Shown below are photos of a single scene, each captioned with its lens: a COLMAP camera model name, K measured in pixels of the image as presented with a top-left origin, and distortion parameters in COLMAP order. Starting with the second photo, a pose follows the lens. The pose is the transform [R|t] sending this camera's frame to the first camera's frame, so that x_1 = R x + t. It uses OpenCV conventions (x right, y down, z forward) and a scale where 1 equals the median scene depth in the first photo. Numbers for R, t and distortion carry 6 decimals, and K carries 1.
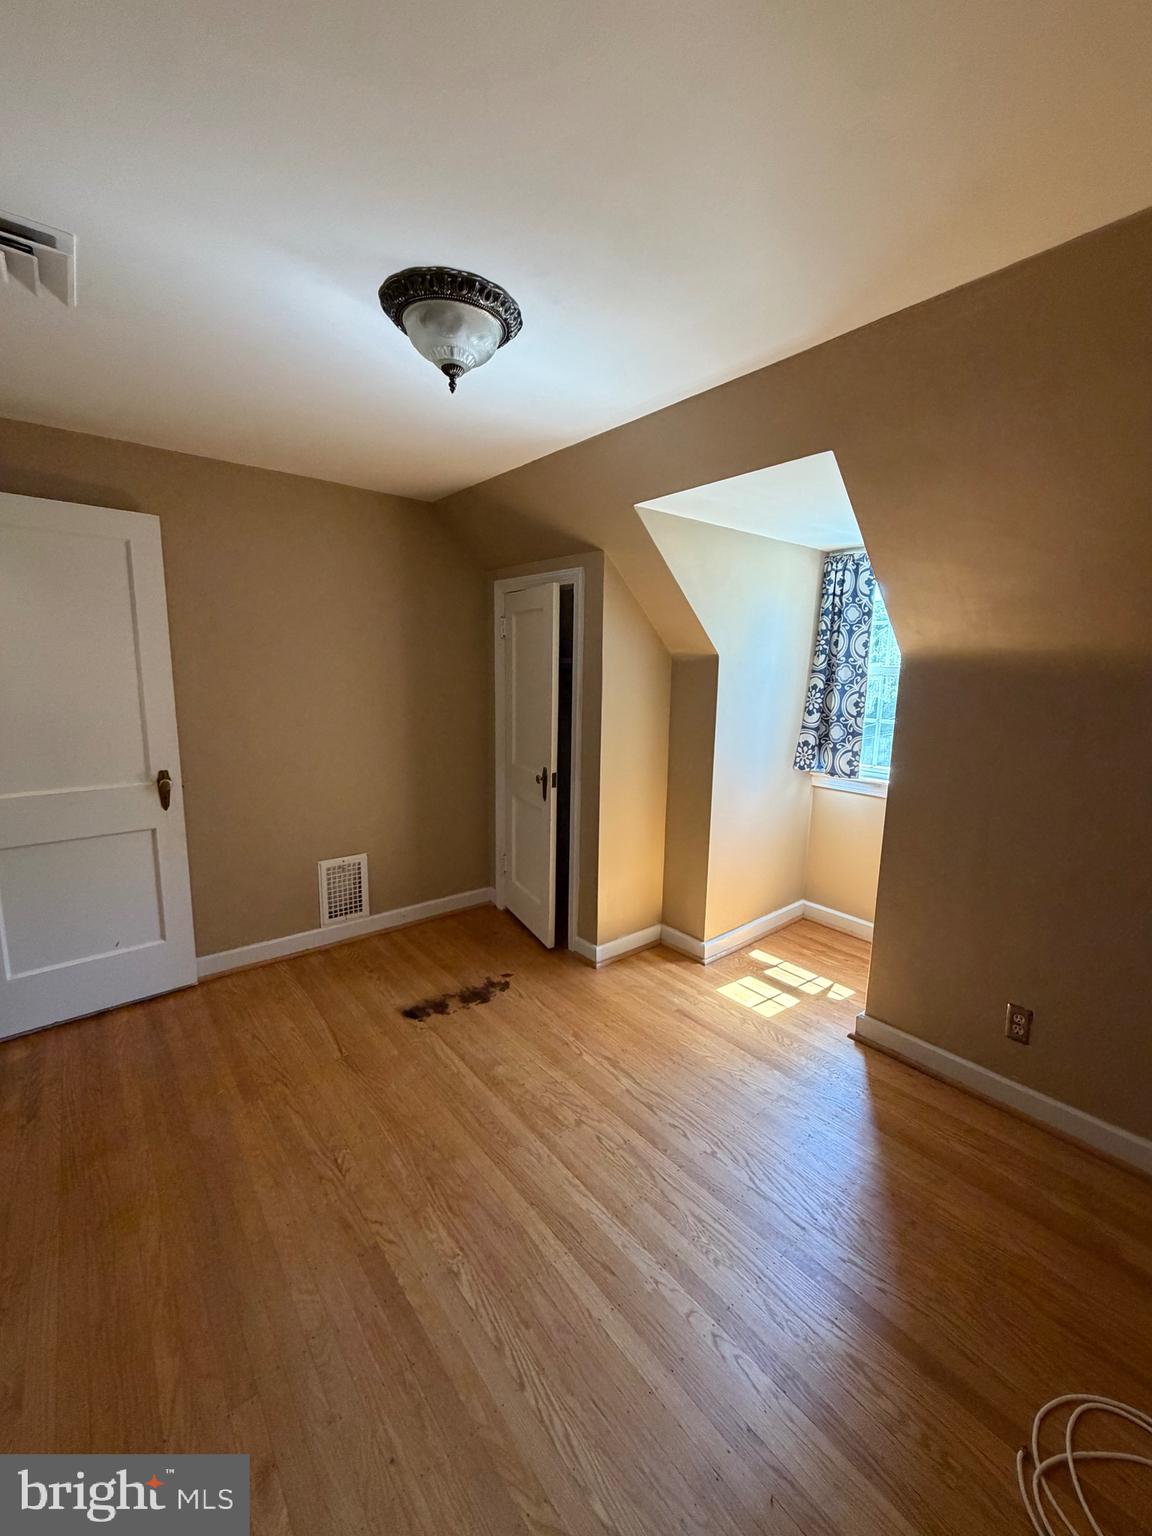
lens RADIAL K [[617.1, 0, 576.5], [0, 617.1, 764.5], [0, 0, 1]] dist [-0.000253, 0.000146]
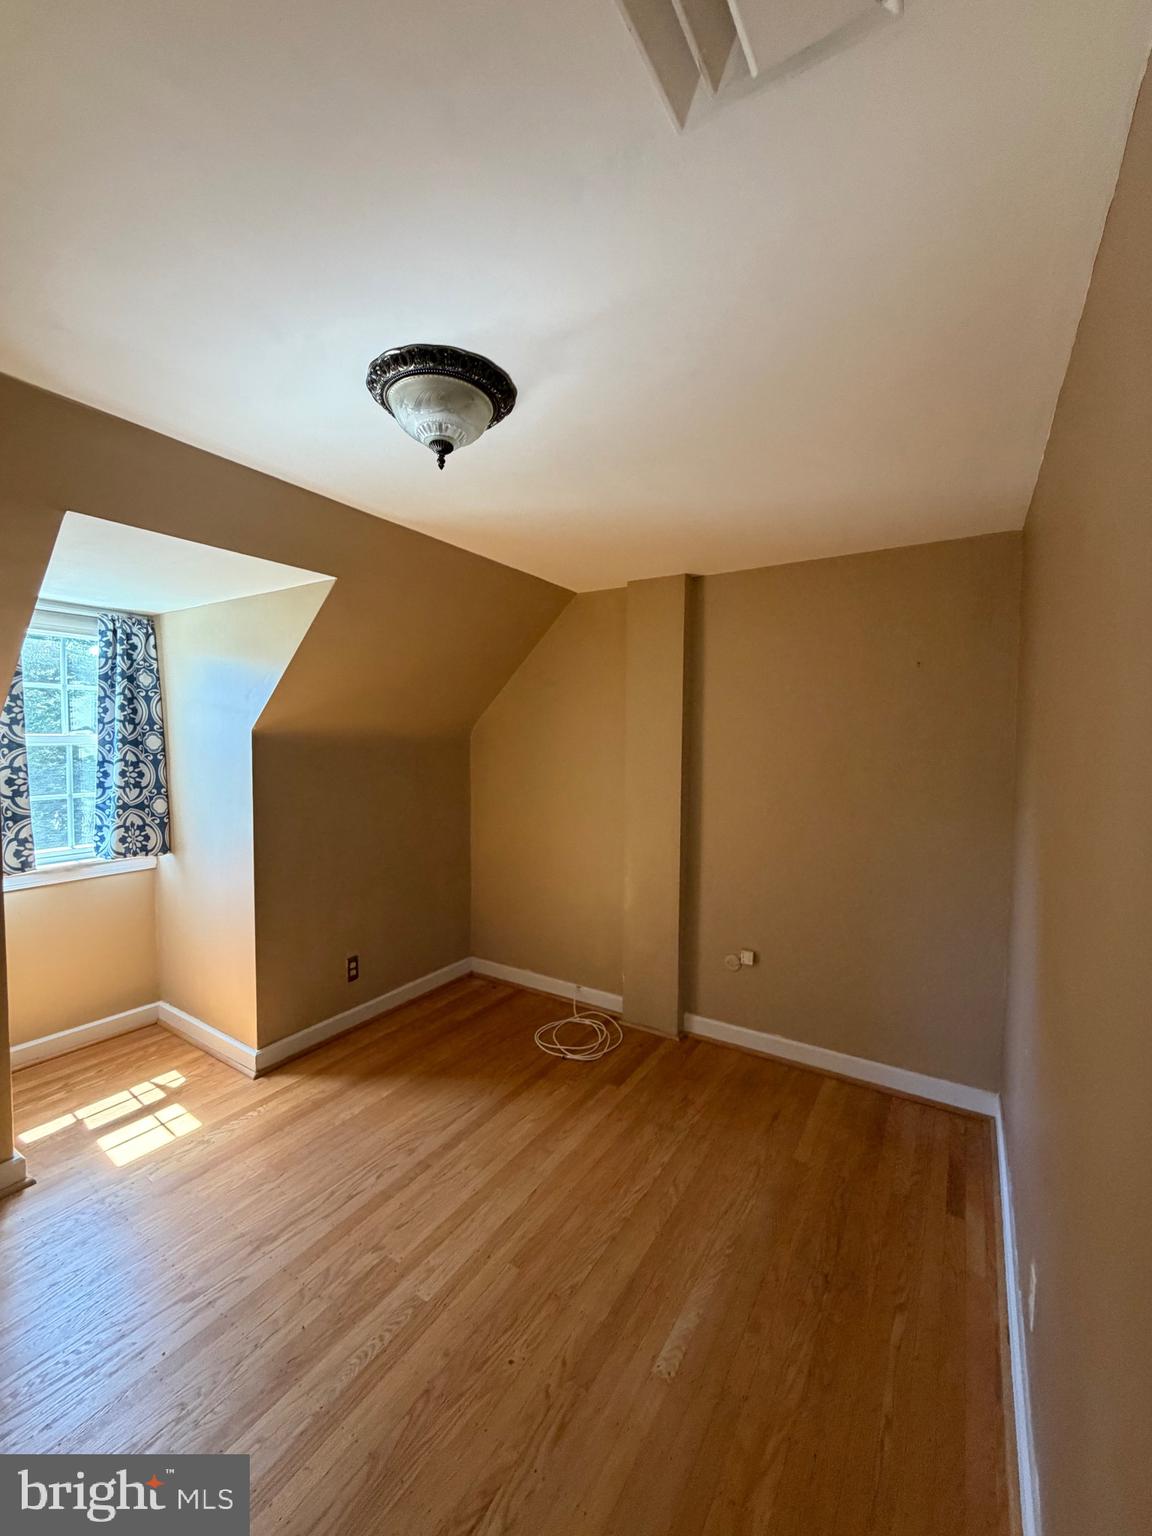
lens RADIAL K [[617.1, 0, 582.9], [0, 617.1, 778.3], [0, 0, 1]] dist [-0.000253, 0.000146]
pose [[-0.335431, -0.082509, 0.938445, -0.648125], [0.135269, 0.981616, 0.134655, -0.127100], [-0.932303, 0.172110, -0.318104, 0.649760]]
